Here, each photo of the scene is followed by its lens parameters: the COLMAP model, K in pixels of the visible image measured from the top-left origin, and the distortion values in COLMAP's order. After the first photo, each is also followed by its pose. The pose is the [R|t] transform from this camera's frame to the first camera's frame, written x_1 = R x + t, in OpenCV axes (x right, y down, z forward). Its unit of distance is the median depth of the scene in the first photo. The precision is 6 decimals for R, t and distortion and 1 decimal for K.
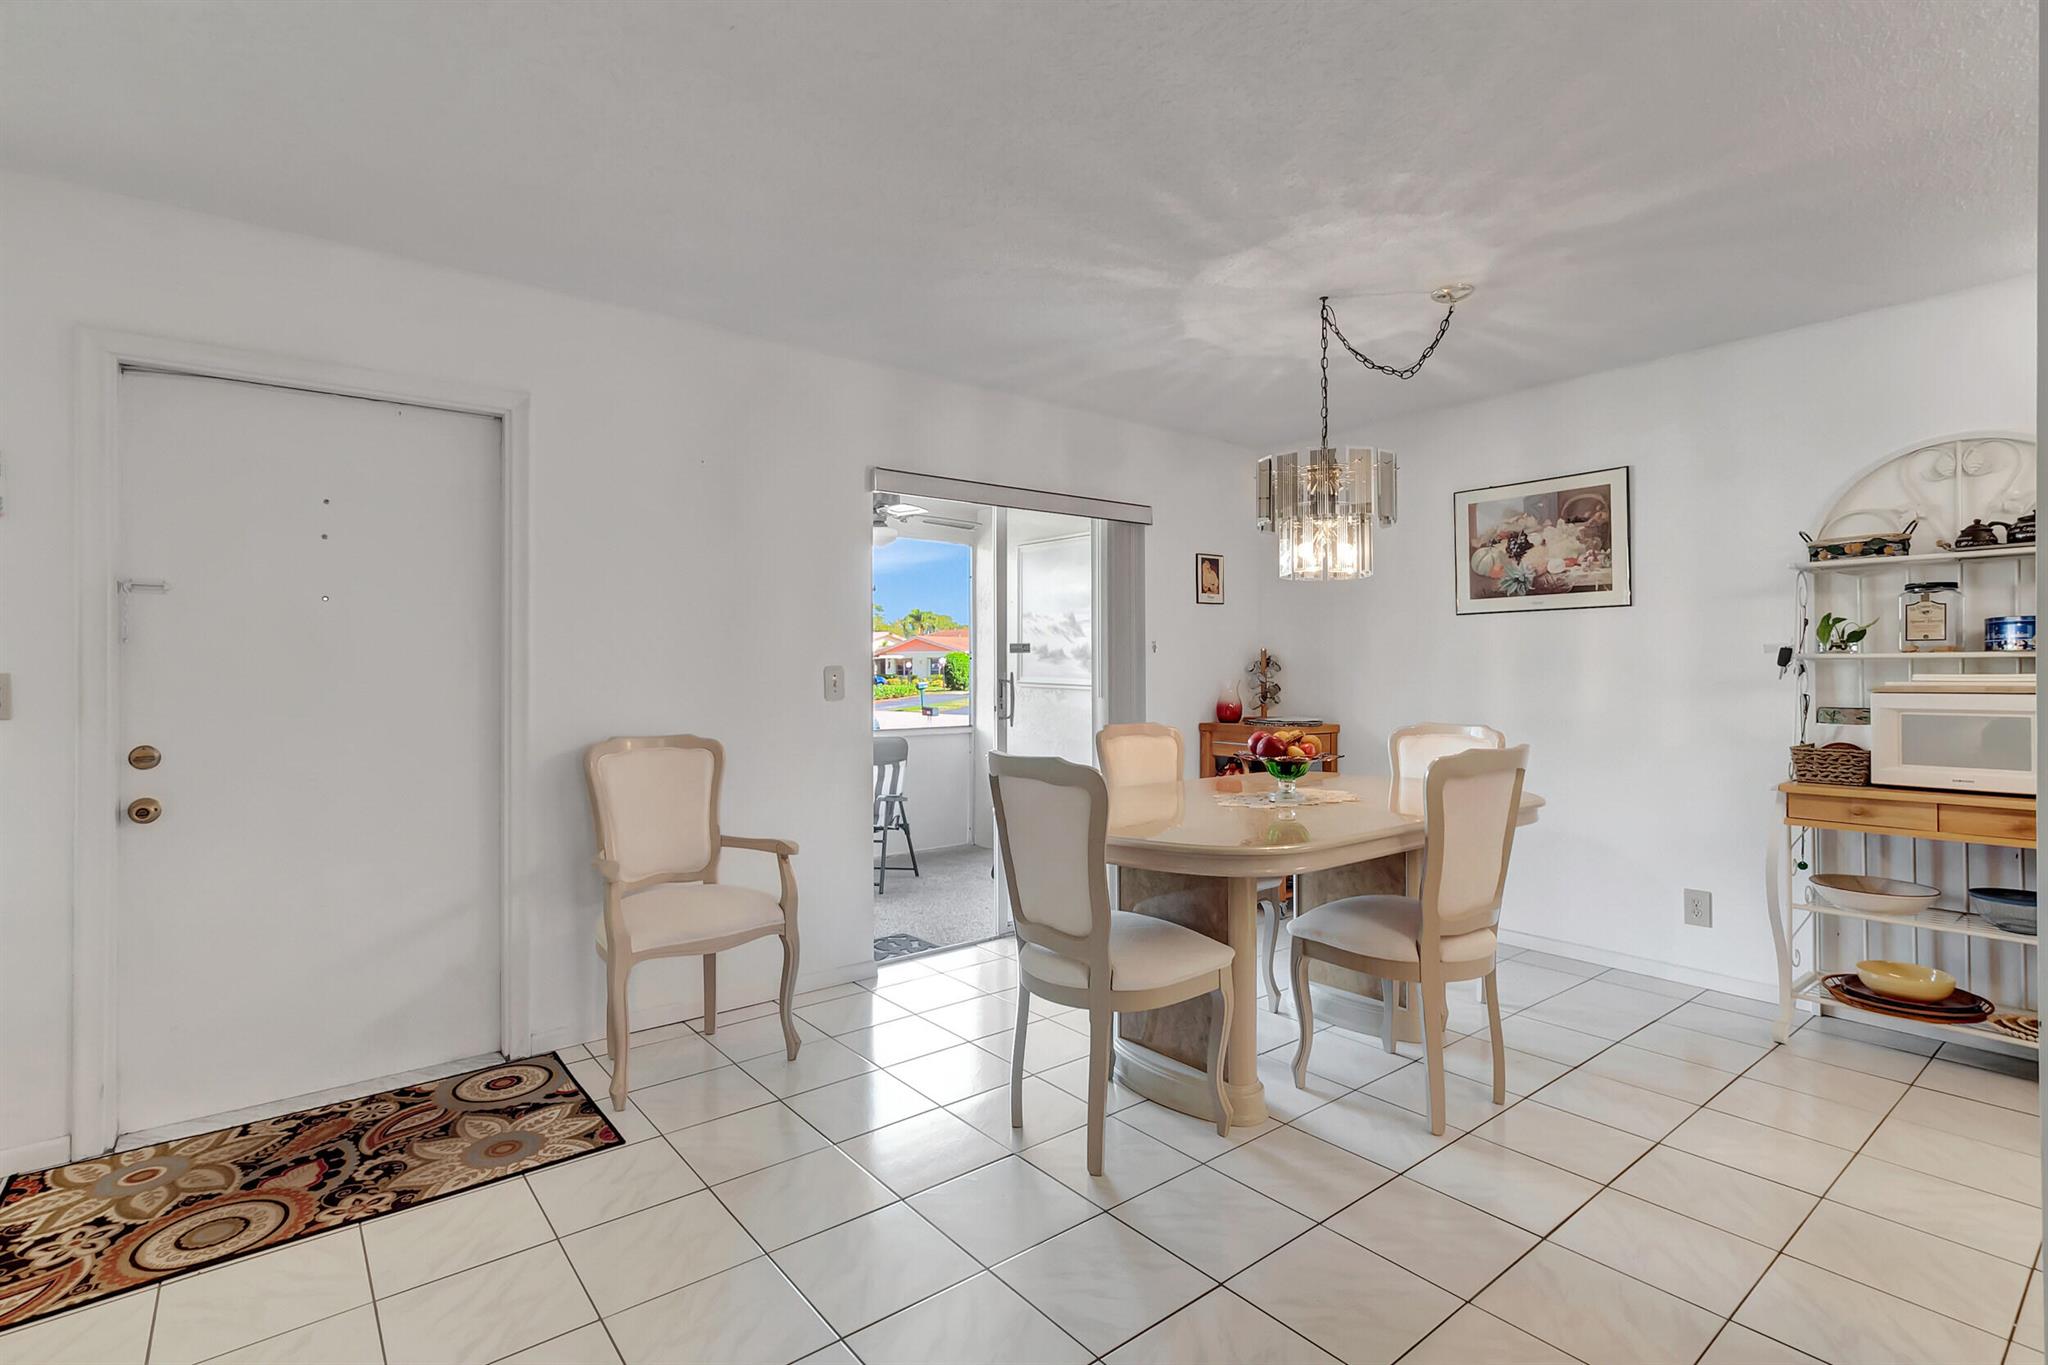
lens RADIAL K [[963.3, 0, 1010.9], [0, 963.3, 667.3], [0, 0, 1]] dist [-0.004280, 0.002067]
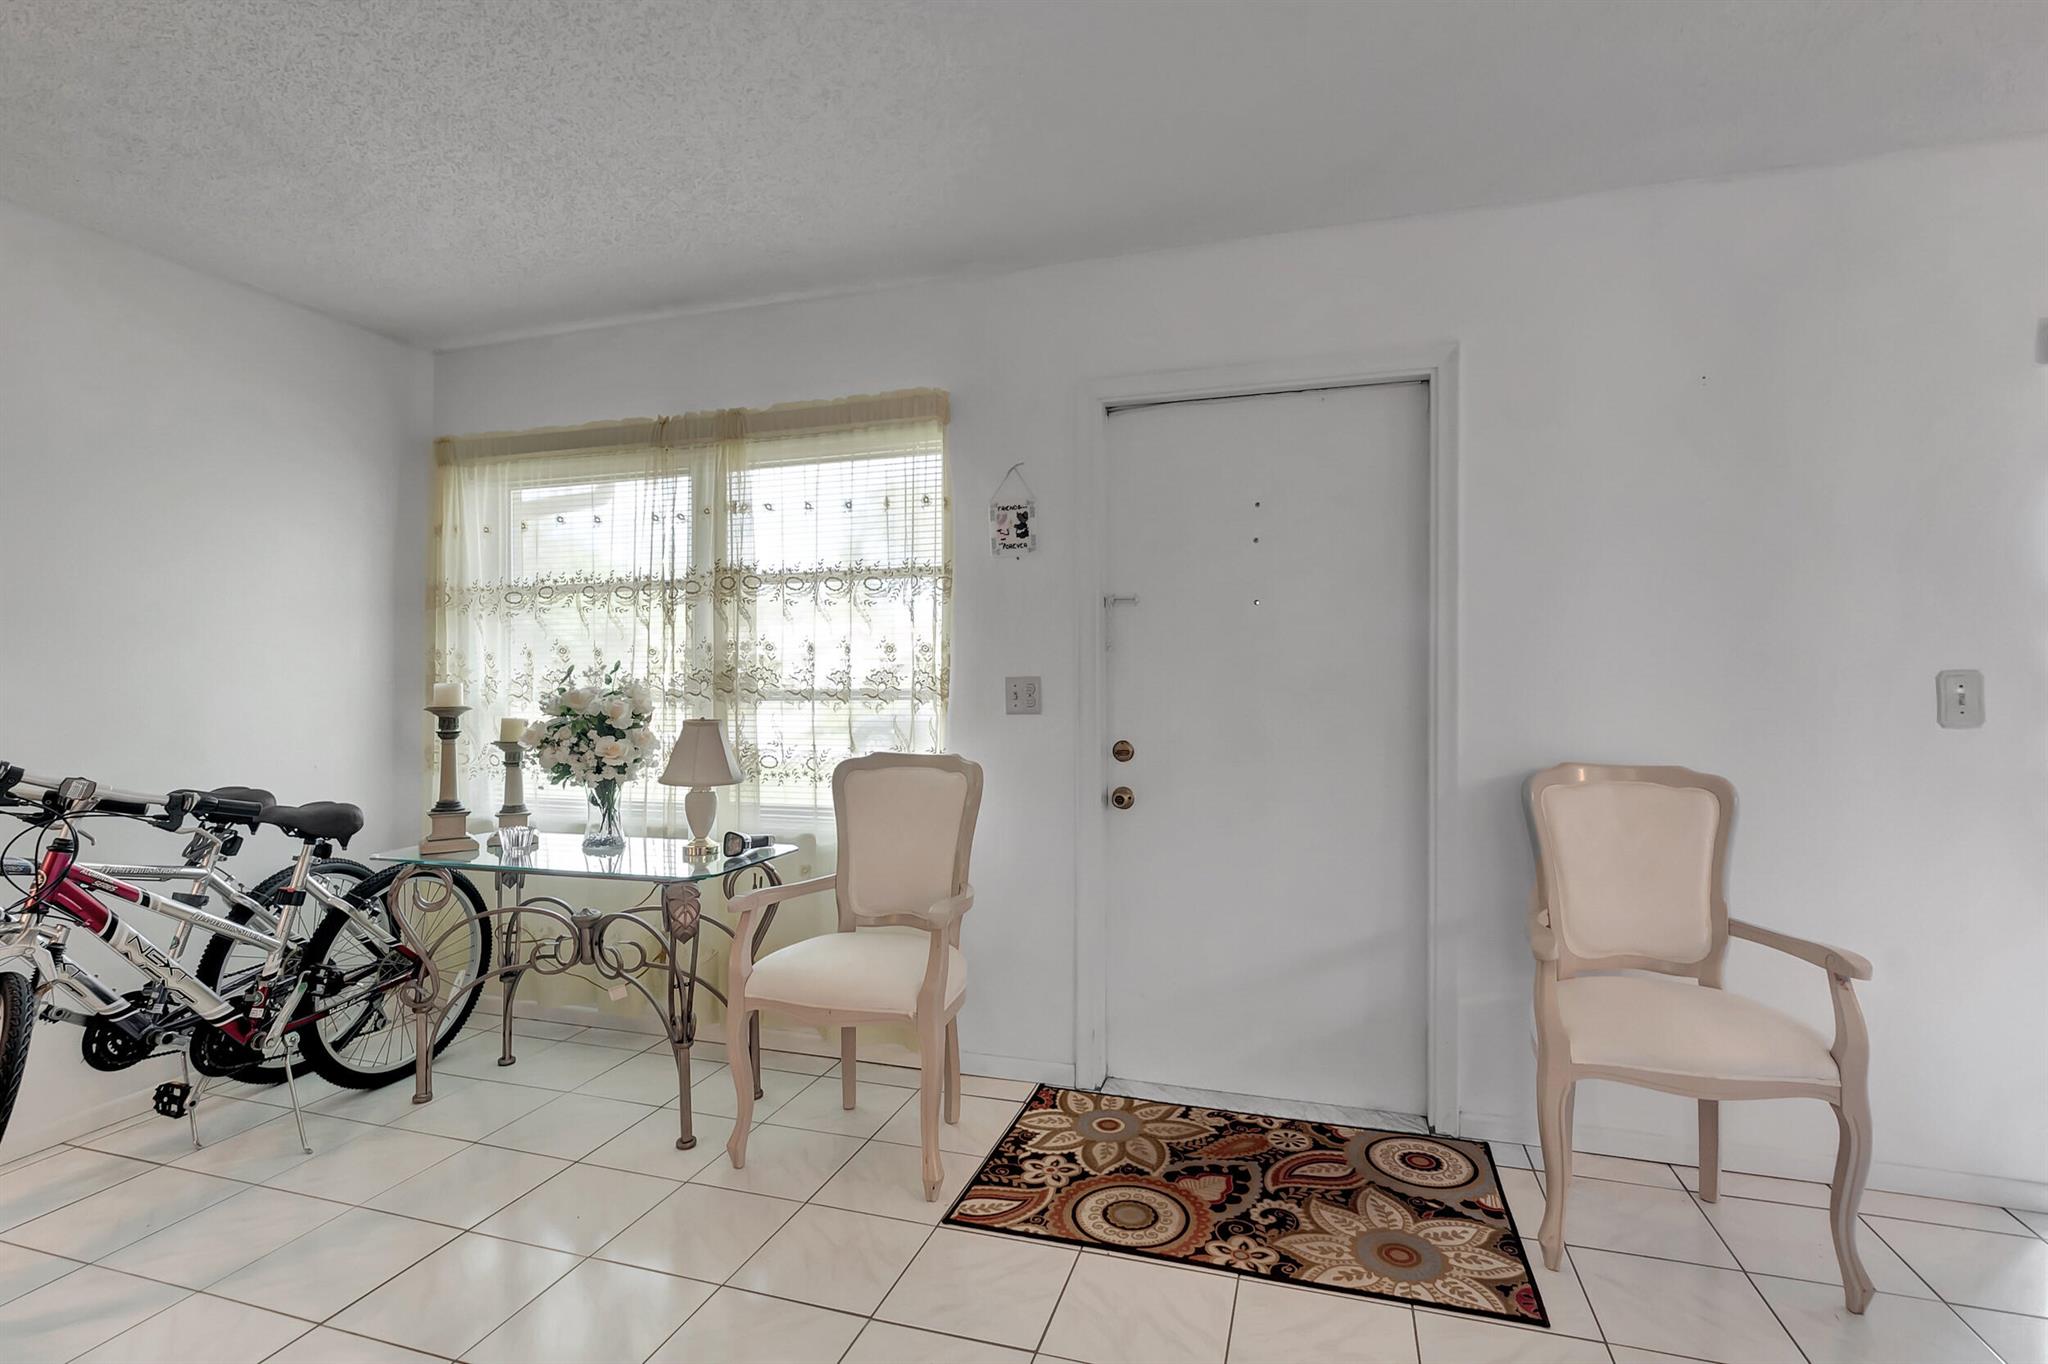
lens RADIAL K [[963.3, 0, 1033.3], [0, 963.3, 681.1], [0, 0, 1]] dist [-0.004280, 0.002067]
pose [[0.569612, 0.006556, -0.821888, -0.025764], [0.000952, 0.999962, 0.008637, 0.000287], [0.821913, -0.005702, 0.569584, 0.230148]]
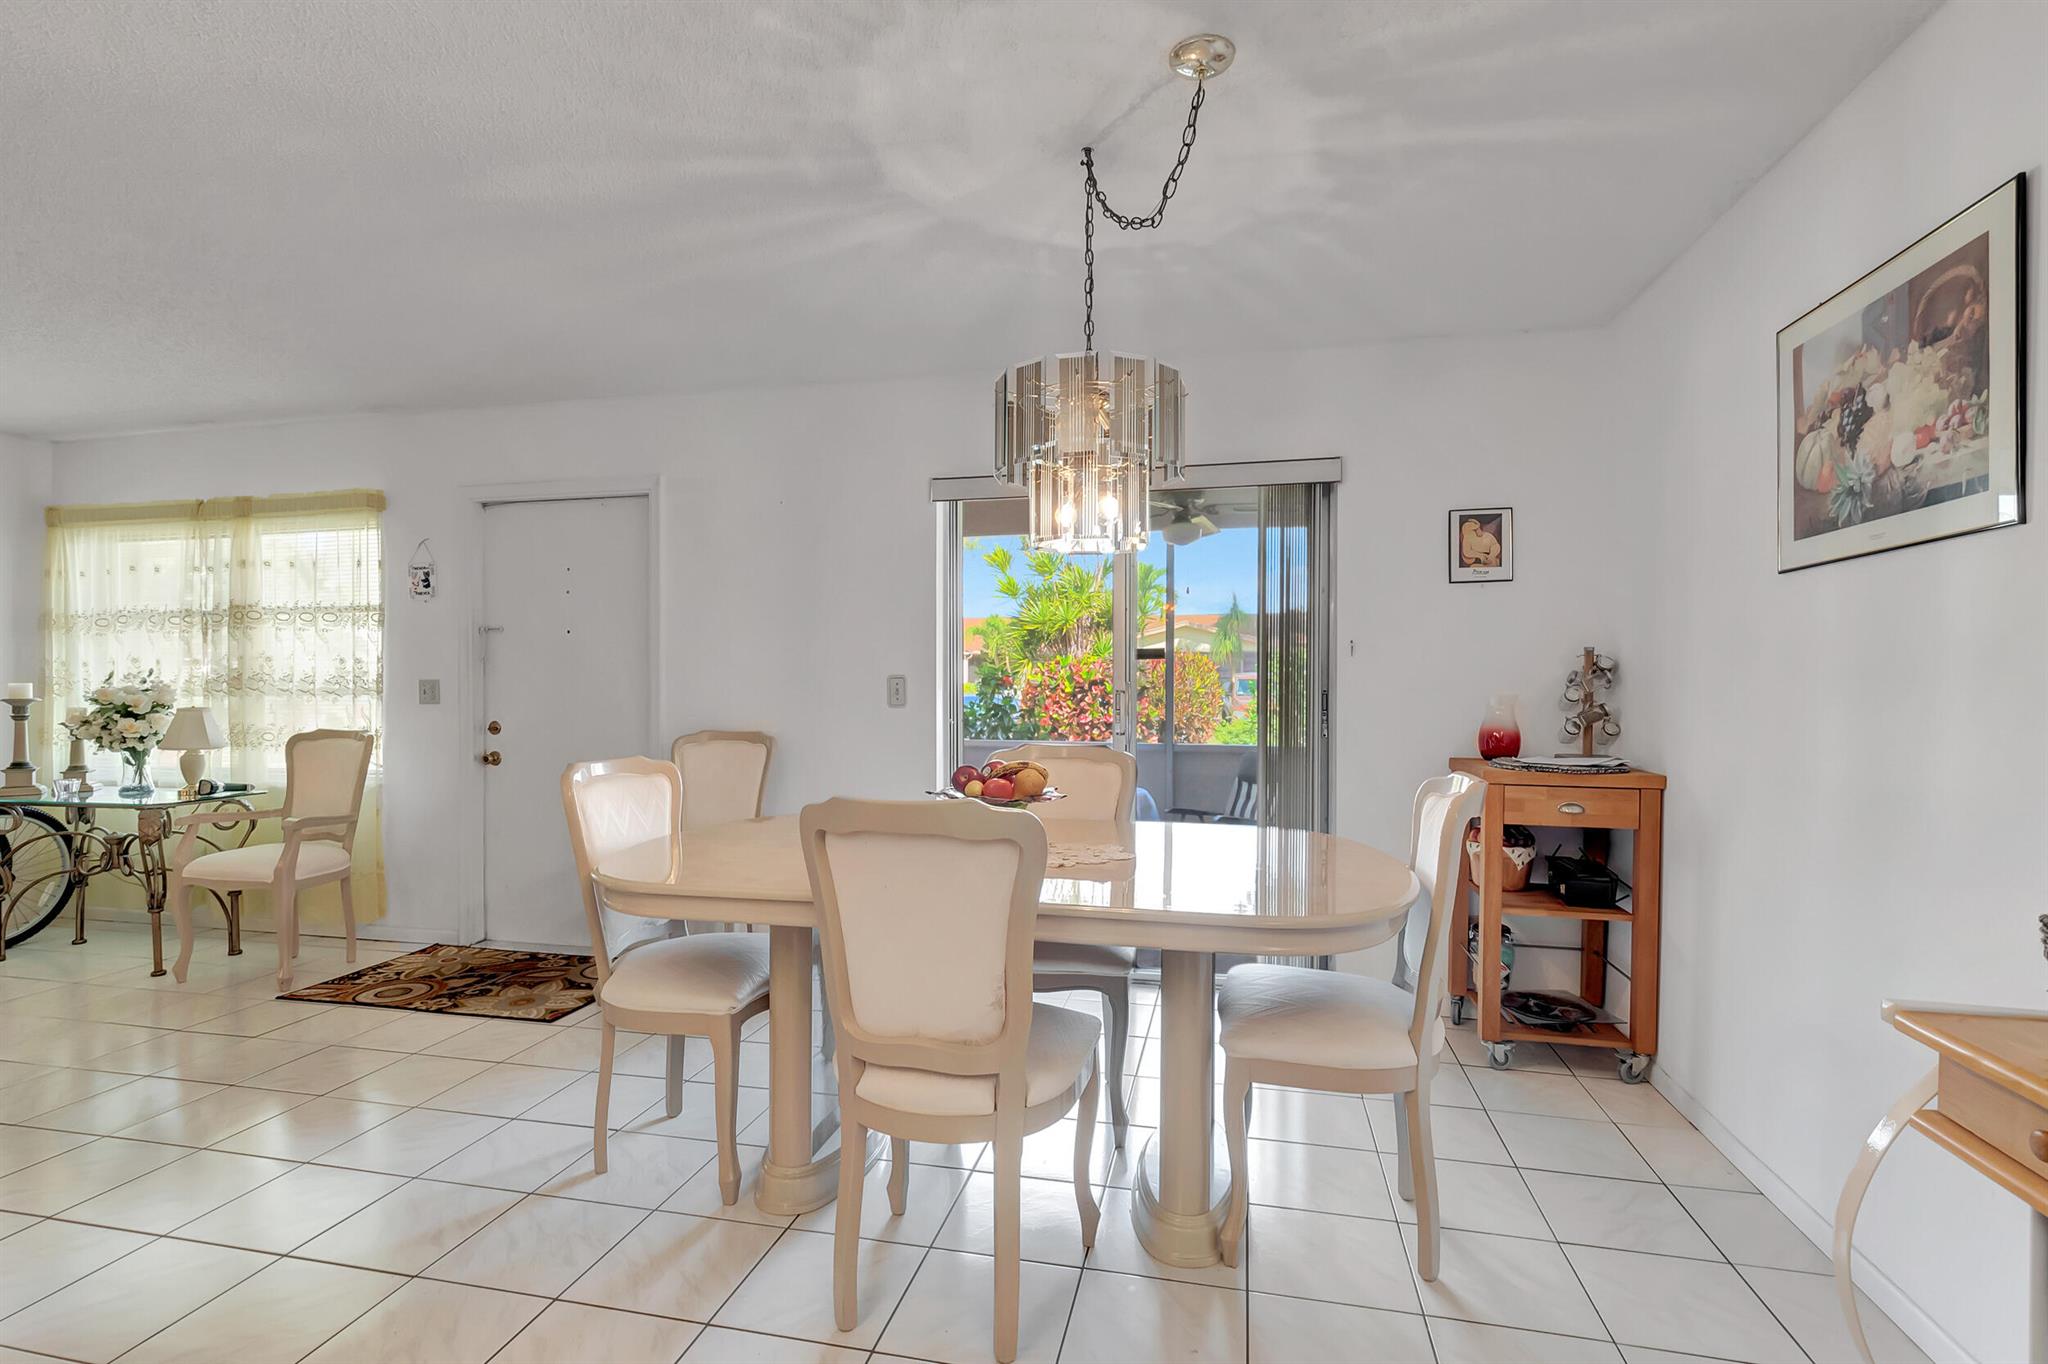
lens RADIAL K [[963.3, 0, 1027.8], [0, 963.3, 692.4], [0, 0, 1]] dist [-0.004280, 0.002067]
pose [[0.629579, 0.014087, -0.776809, 0.925681], [0.000373, 0.999830, 0.018434, -0.002071], [0.776937, -0.011895, 0.629466, 0.569044]]
